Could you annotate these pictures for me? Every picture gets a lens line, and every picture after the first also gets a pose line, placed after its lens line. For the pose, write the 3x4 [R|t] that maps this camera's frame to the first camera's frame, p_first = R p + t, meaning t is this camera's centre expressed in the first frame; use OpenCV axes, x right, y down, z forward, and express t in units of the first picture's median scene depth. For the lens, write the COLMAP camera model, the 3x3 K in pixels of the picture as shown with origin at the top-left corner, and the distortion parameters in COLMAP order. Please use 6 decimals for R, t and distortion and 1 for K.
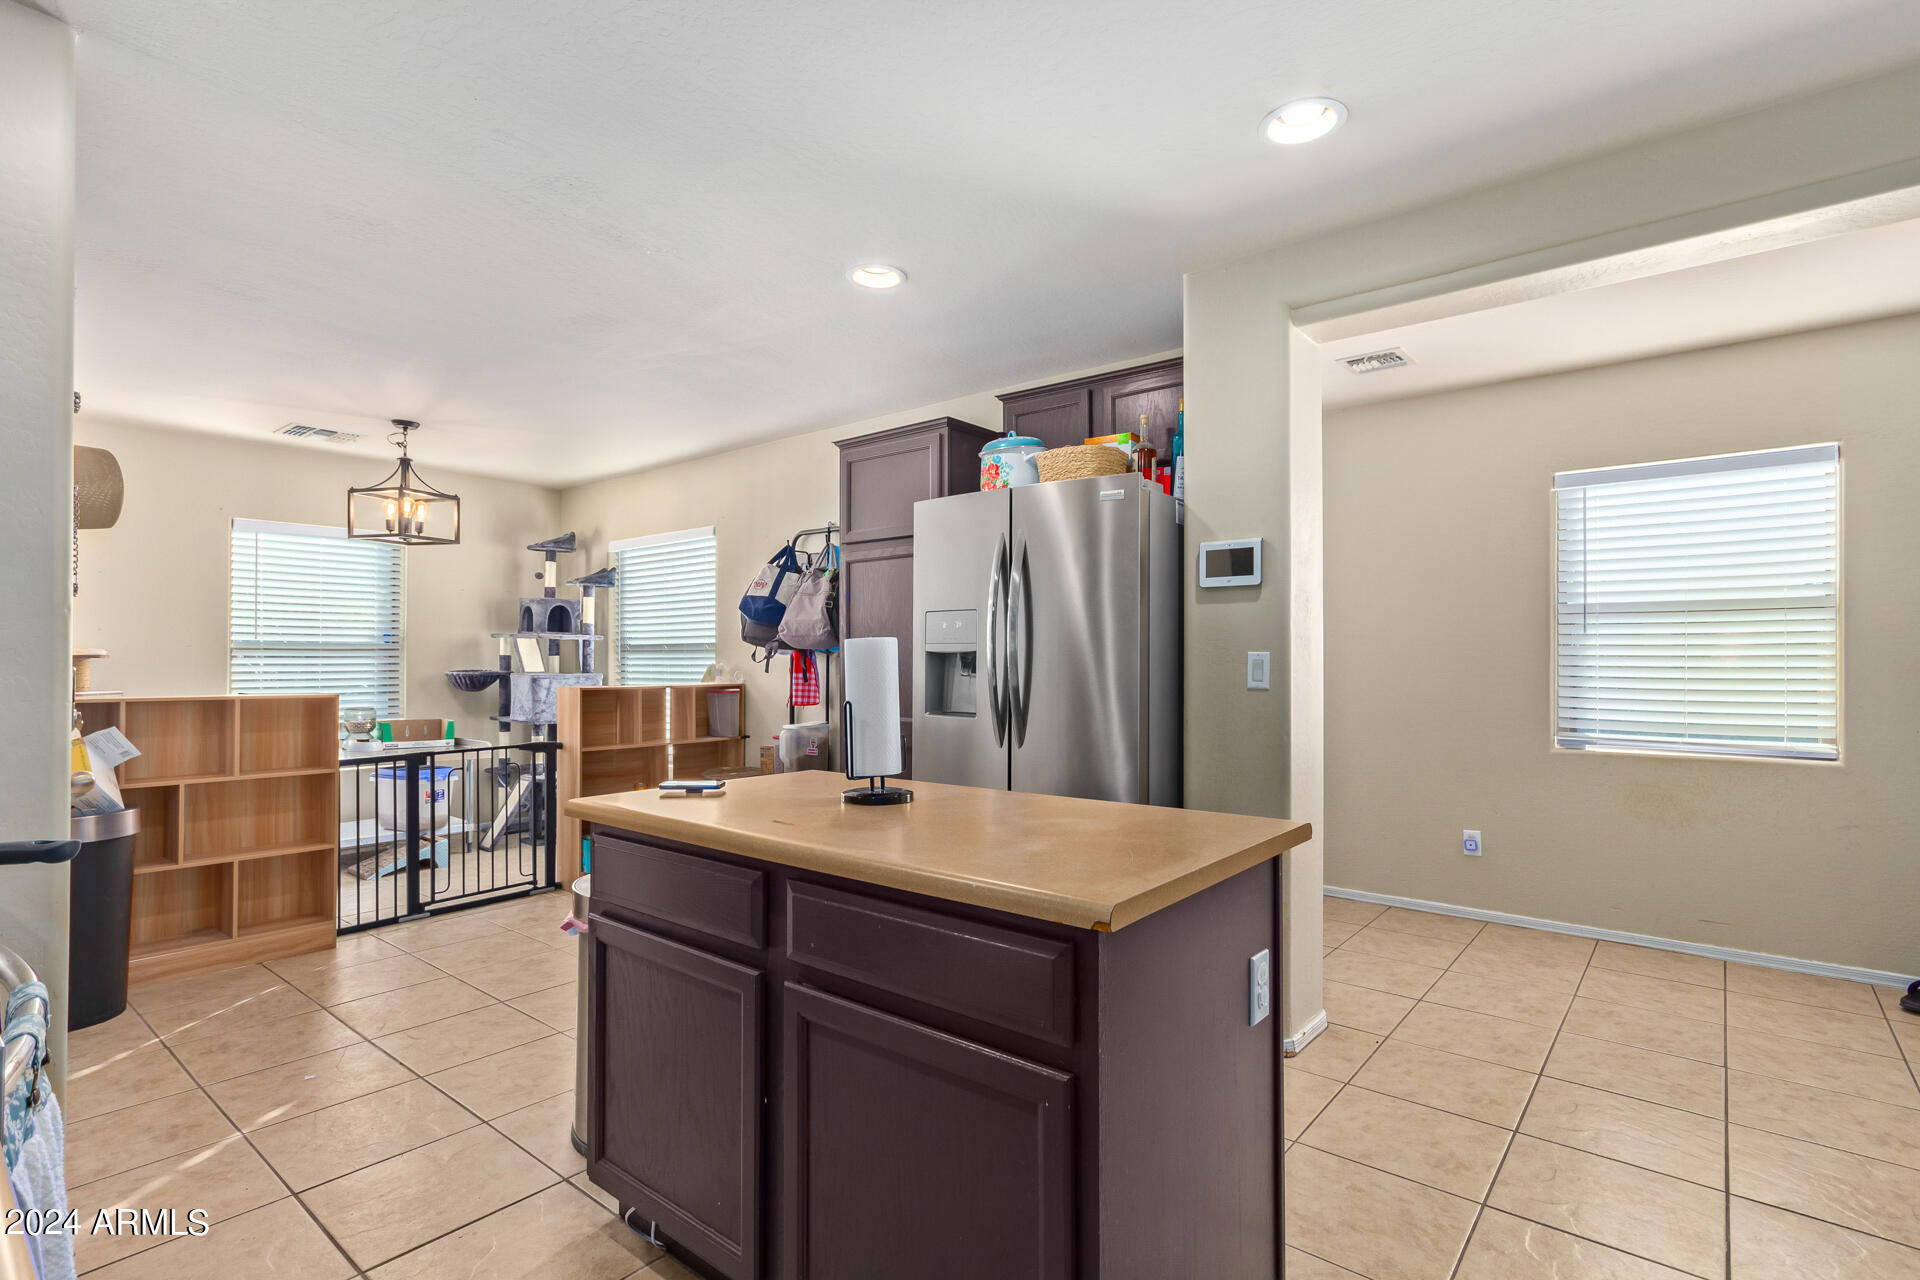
lens RADIAL K [[897.9, 0, 969.7], [0, 897.9, 649.9], [0, 0, 1]] dist [-0.002858, 0.000941]
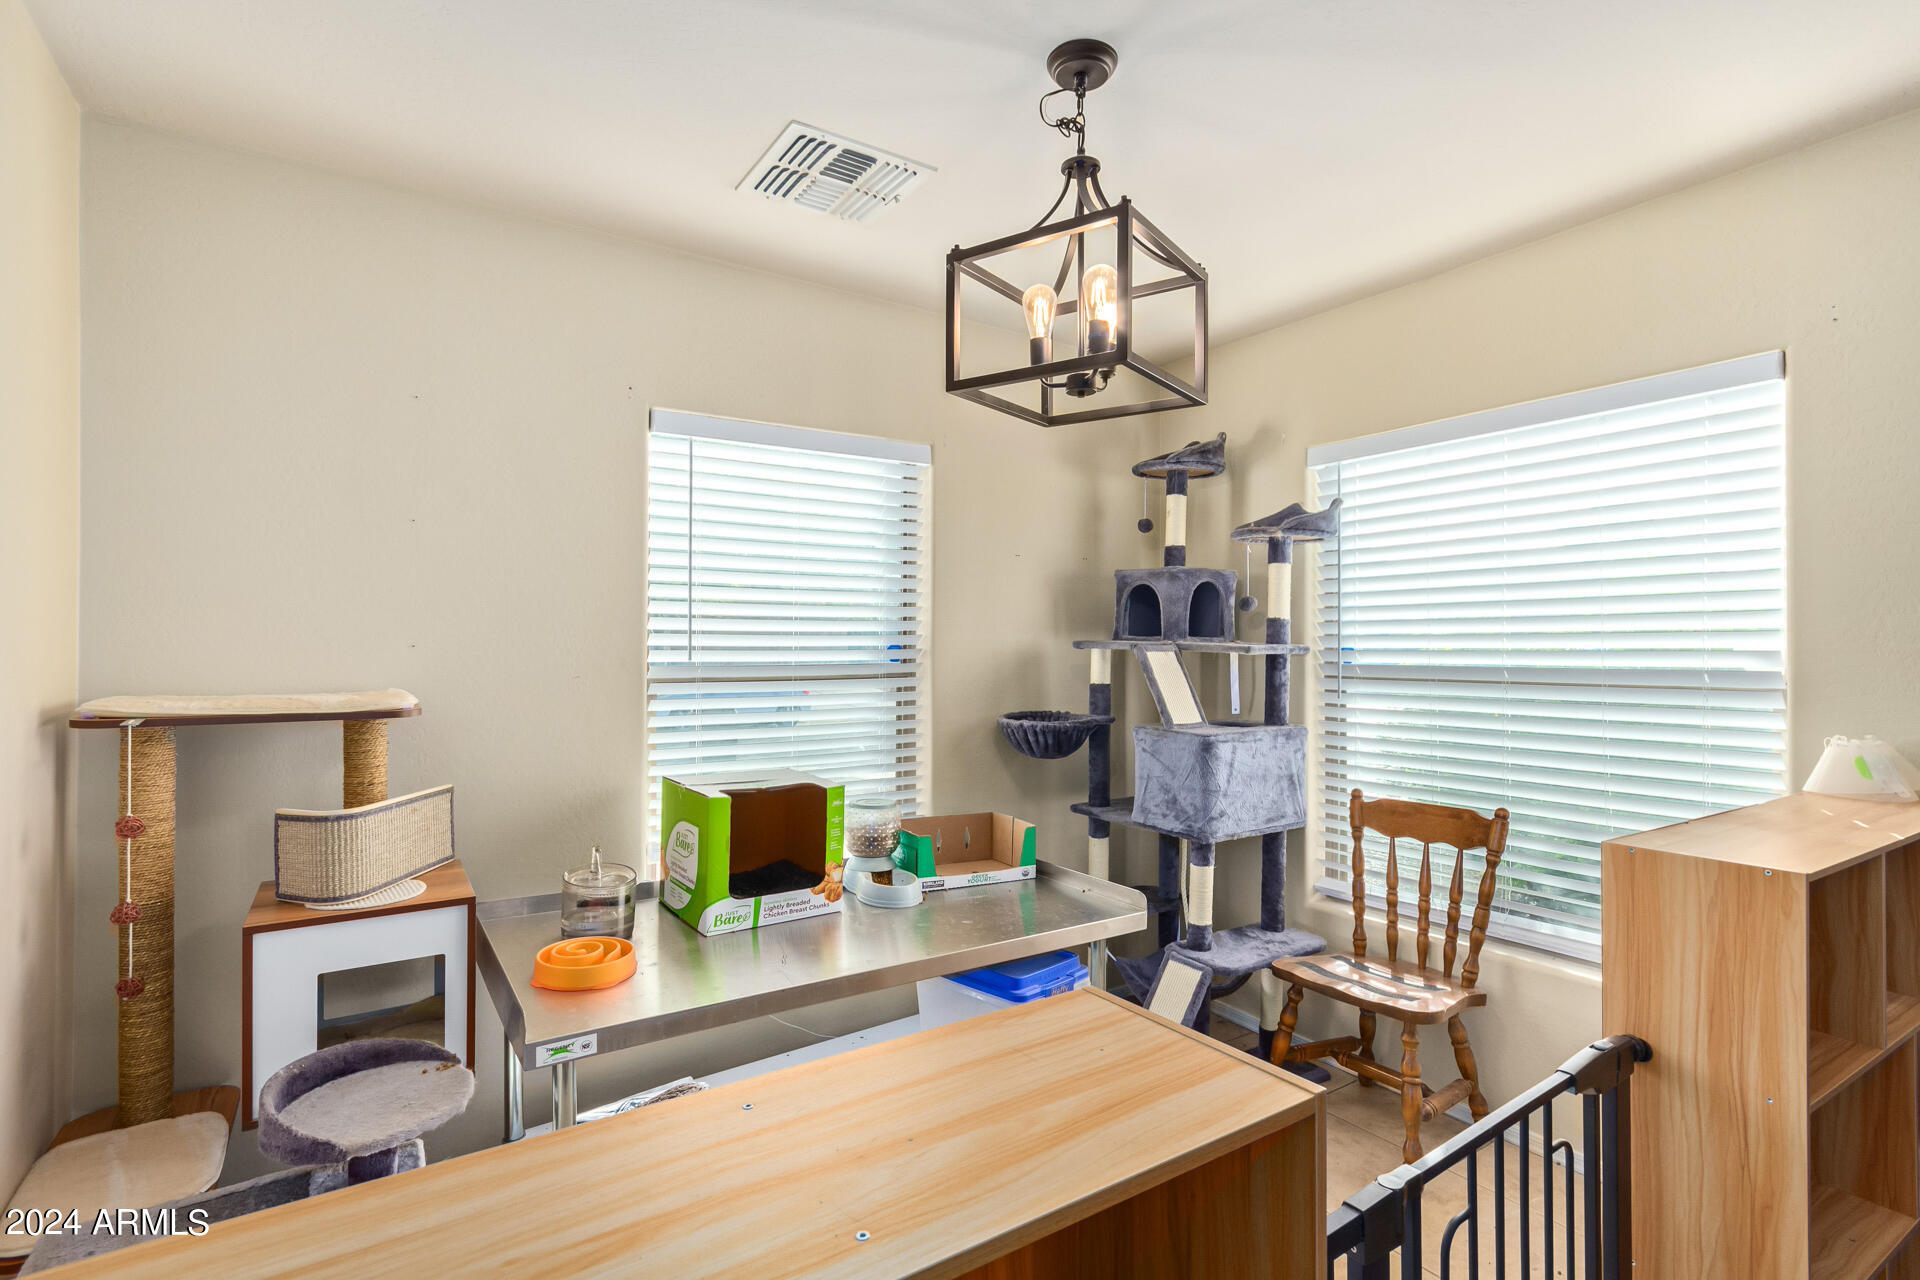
lens RADIAL K [[897.9, 0, 976.6], [0, 897.9, 639.5], [0, 0, 1]] dist [-0.002858, 0.000941]
pose [[0.957001, -0.002359, -0.290073, -0.440532], [0.003859, 0.999982, 0.004600, -0.021447], [0.290057, -0.005522, 0.956993, 0.504884]]
